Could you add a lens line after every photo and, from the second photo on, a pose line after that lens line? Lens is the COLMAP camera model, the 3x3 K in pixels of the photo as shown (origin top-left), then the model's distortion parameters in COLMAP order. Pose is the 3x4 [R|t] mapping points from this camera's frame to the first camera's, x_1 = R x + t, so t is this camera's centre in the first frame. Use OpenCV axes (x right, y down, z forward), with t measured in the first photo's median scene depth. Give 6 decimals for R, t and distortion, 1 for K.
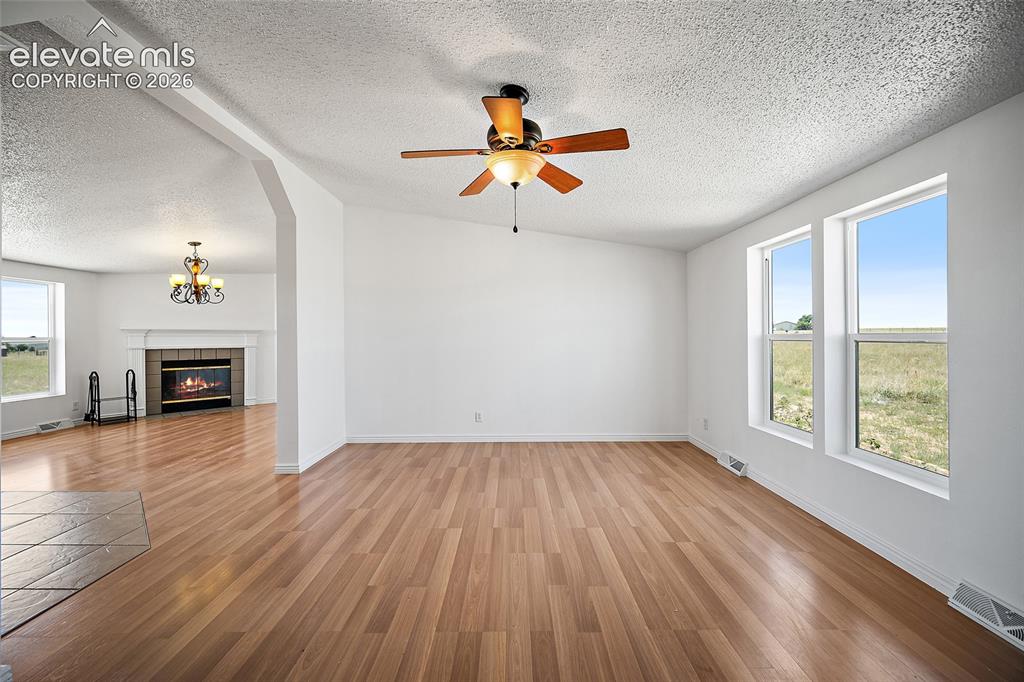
lens RADIAL K [[409.9, 0, 511.2], [0, 409.9, 338.6], [0, 0, 1]] dist [-0.000795, 0.001270]
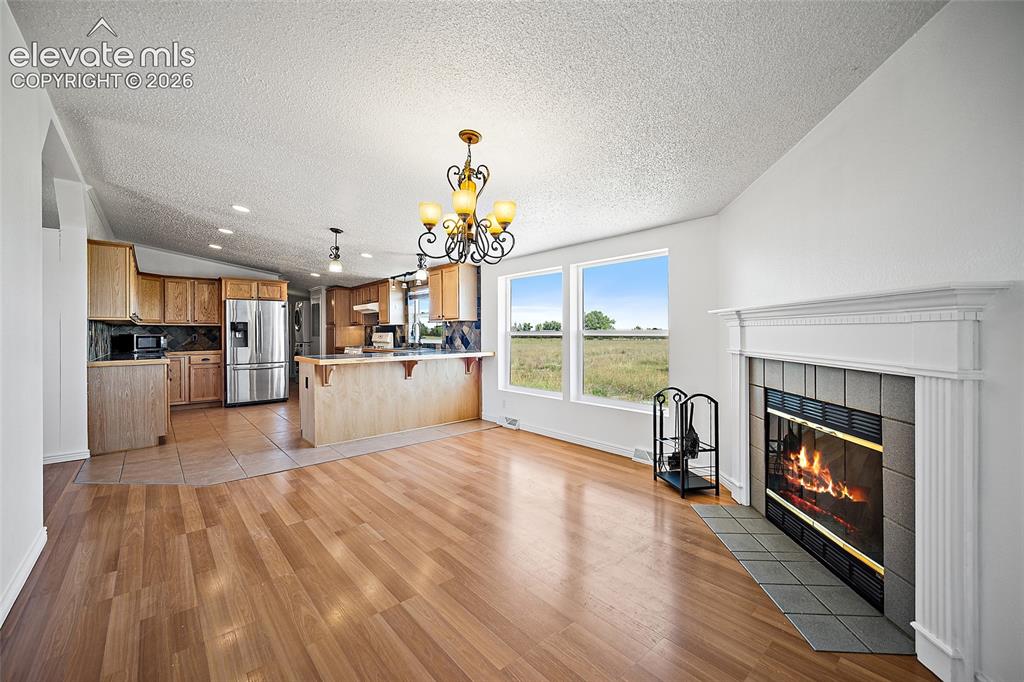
lens RADIAL K [[409.9, 0, 509.9], [0, 409.9, 329.9], [0, 0, 1]] dist [-0.000795, 0.001270]
pose [[-0.745432, 0.005249, -0.666561, -0.443859], [0.007077, 0.999975, -0.000040, -0.004659], [0.666544, -0.004747, -0.745450, 1.282427]]
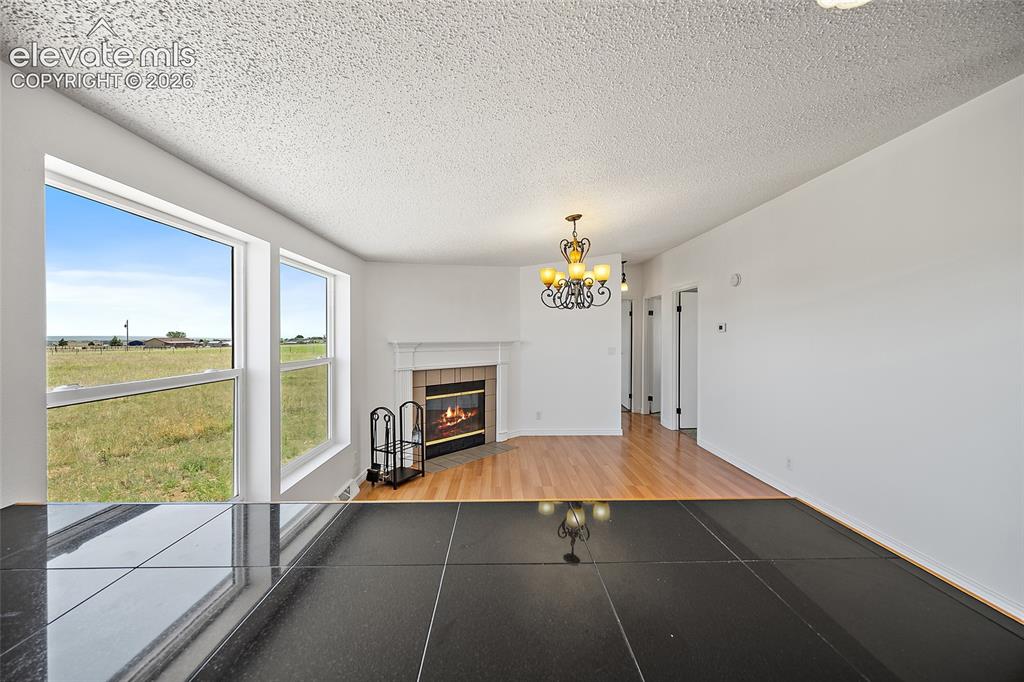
lens RADIAL K [[401.6, 0, 508.9], [0, 401.6, 332.5], [0, 0, 1]] dist [-0.017270, -0.000249]
pose [[0.999139, 0.006426, 0.040999, -0.833092], [-0.005907, 0.999901, -0.012766, -0.035499], [-0.041077, 0.012513, 0.999078, 0.328435]]
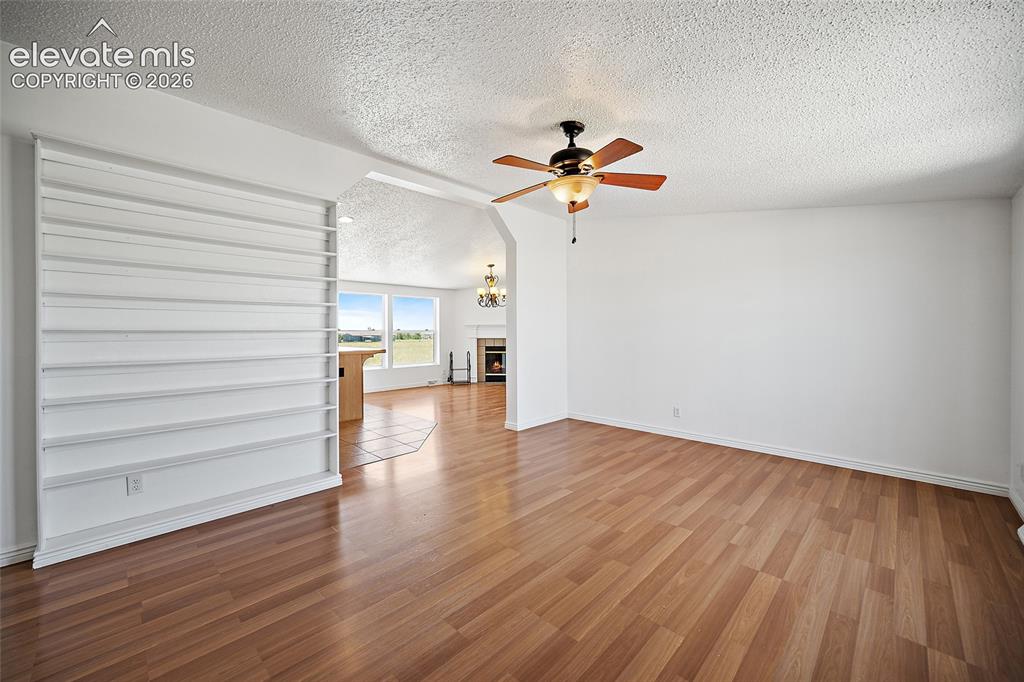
lens RADIAL K [[409.9, 0, 505.5], [0, 409.9, 320.1], [0, 0, 1]] dist [-0.000795, 0.001270]
pose [[0.712564, -0.014443, -0.701459, 0.259656], [-0.006133, 0.999622, -0.026812, -0.000317], [0.701581, 0.023408, 0.712205, 0.003029]]
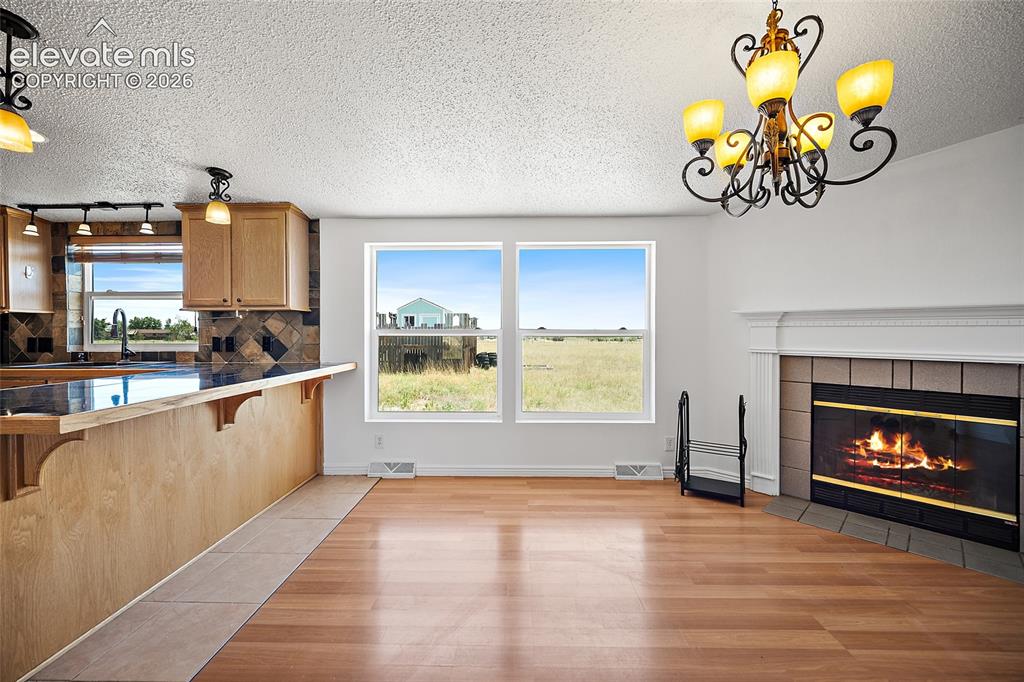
lens RADIAL K [[409.9, 0, 519.9], [0, 409.9, 336.7], [0, 0, 1]] dist [-0.000795, 0.001270]
pose [[-0.012898, 0.015889, -0.999791, -0.460039], [-0.003440, 0.999867, 0.015935, -0.001546], [0.999911, 0.003645, -0.012842, 0.779793]]
